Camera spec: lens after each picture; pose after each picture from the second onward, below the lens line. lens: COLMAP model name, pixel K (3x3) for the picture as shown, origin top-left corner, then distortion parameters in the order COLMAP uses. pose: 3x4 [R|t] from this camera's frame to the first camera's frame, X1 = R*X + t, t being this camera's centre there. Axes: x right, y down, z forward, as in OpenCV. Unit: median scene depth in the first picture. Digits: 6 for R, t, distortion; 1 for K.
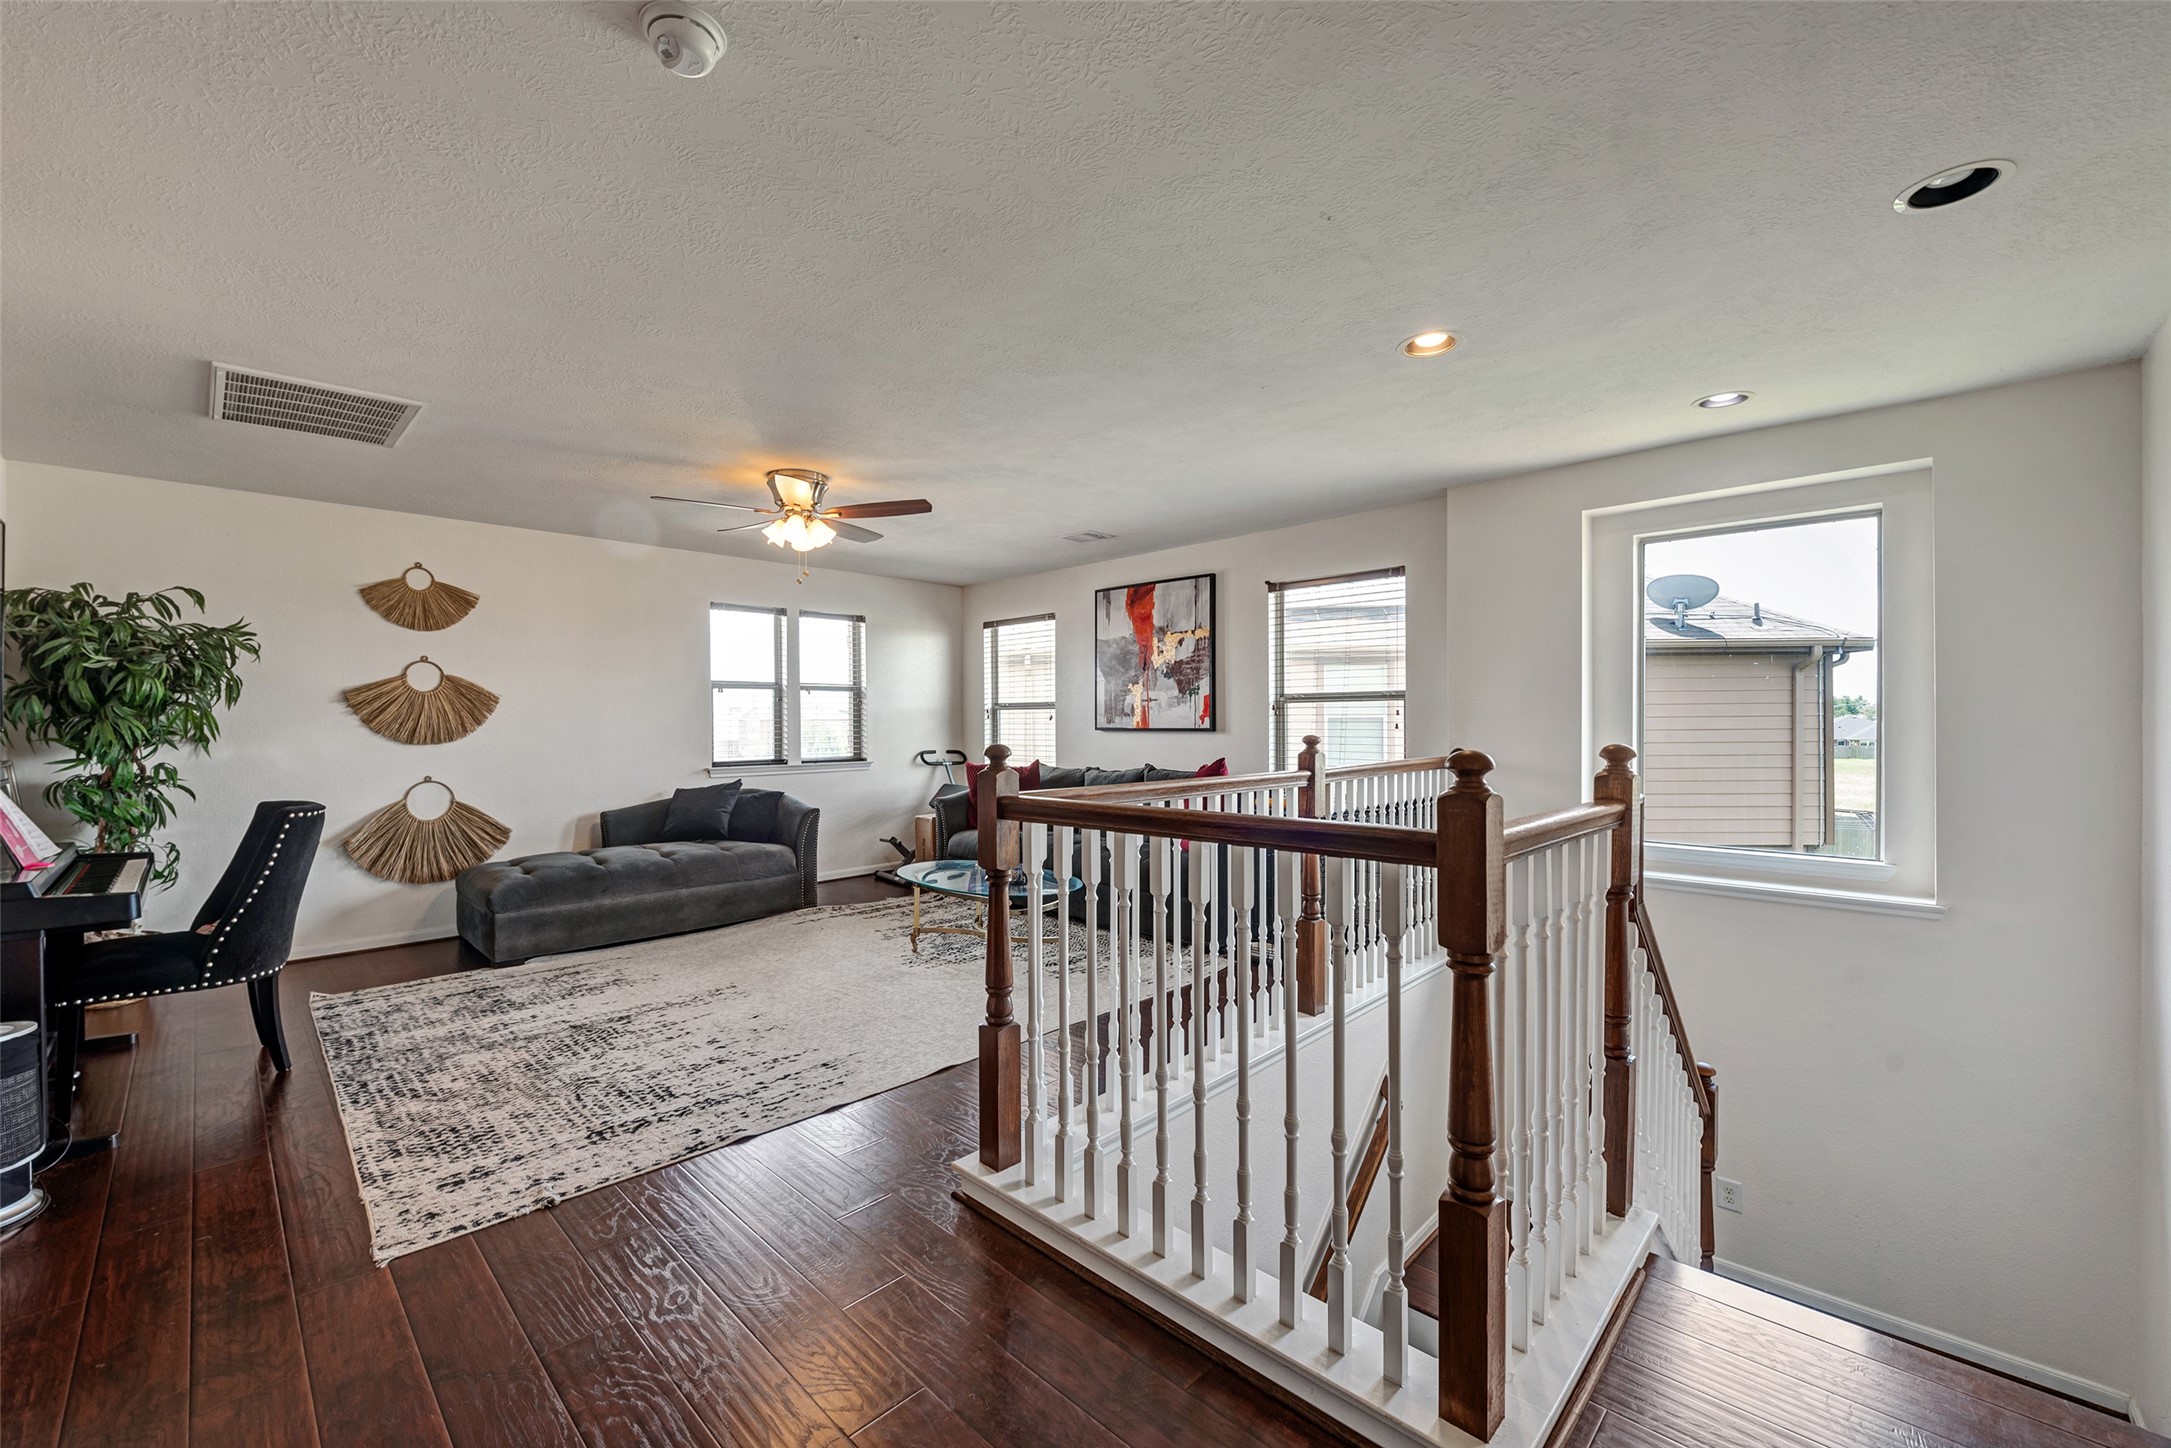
lens RADIAL K [[861.8, 0, 1033.4], [0, 861.8, 729.6], [0, 0, 1]] dist [-0.003511, -0.003236]
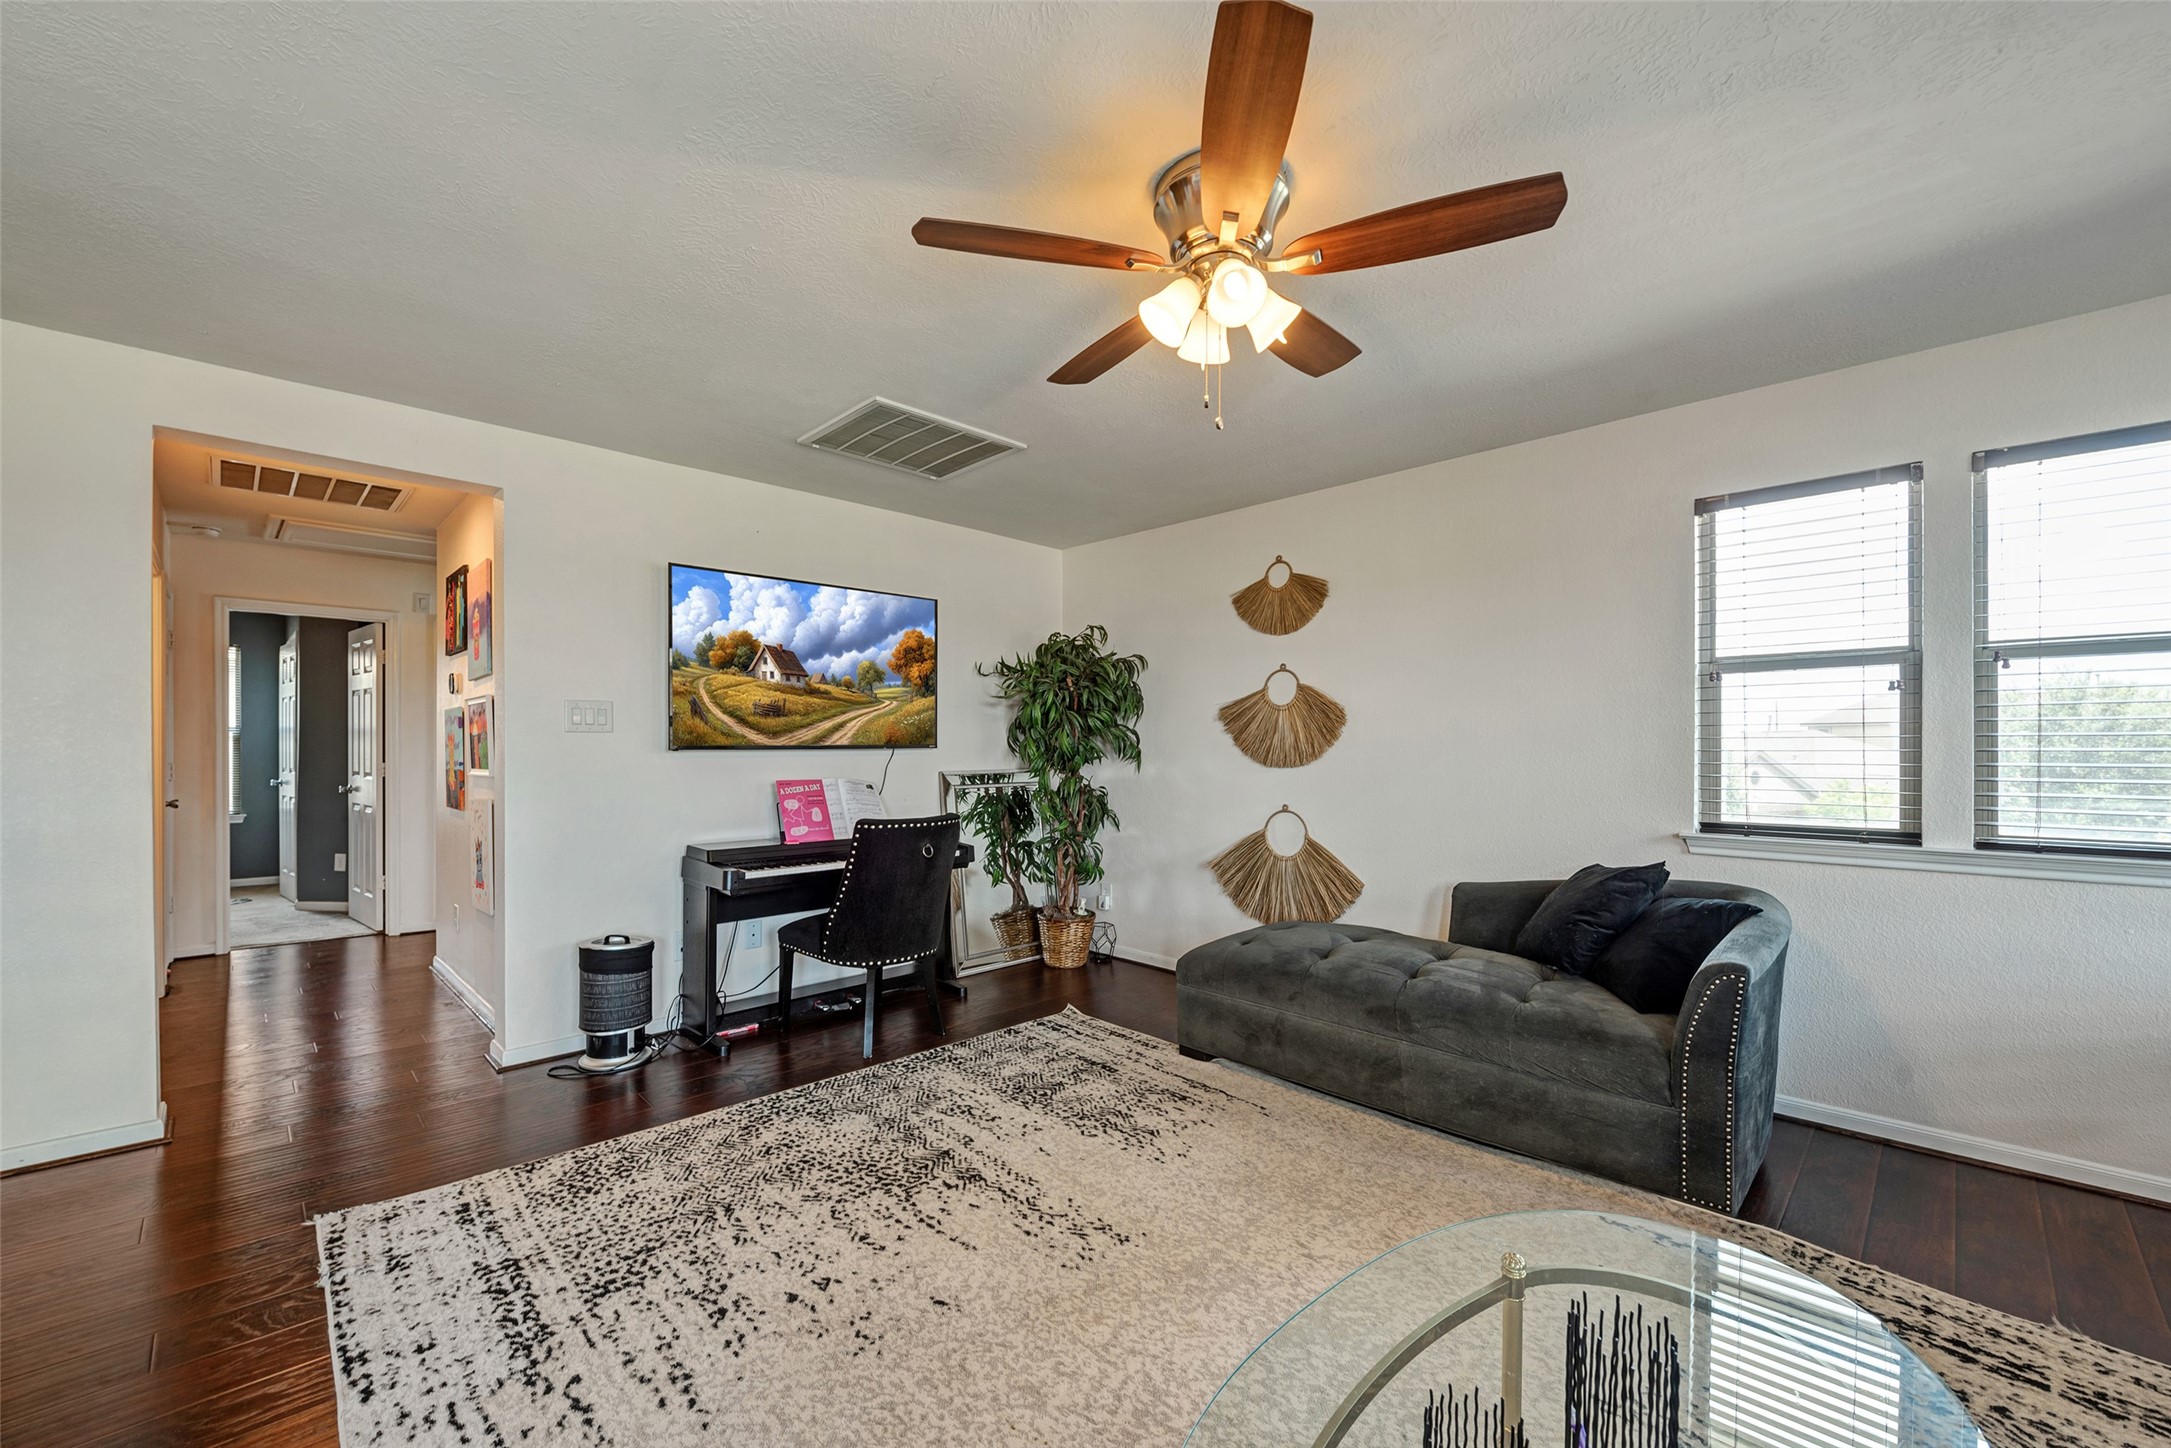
lens RADIAL K [[861.8, 0, 1082.2], [0, 861.8, 753.7], [0, 0, 1]] dist [-0.003511, -0.003236]
pose [[0.015356, 0.013593, -0.999790, 0.148226], [-0.009561, 0.999864, 0.013447, -0.006342], [0.999836, 0.009353, 0.015484, 0.805983]]
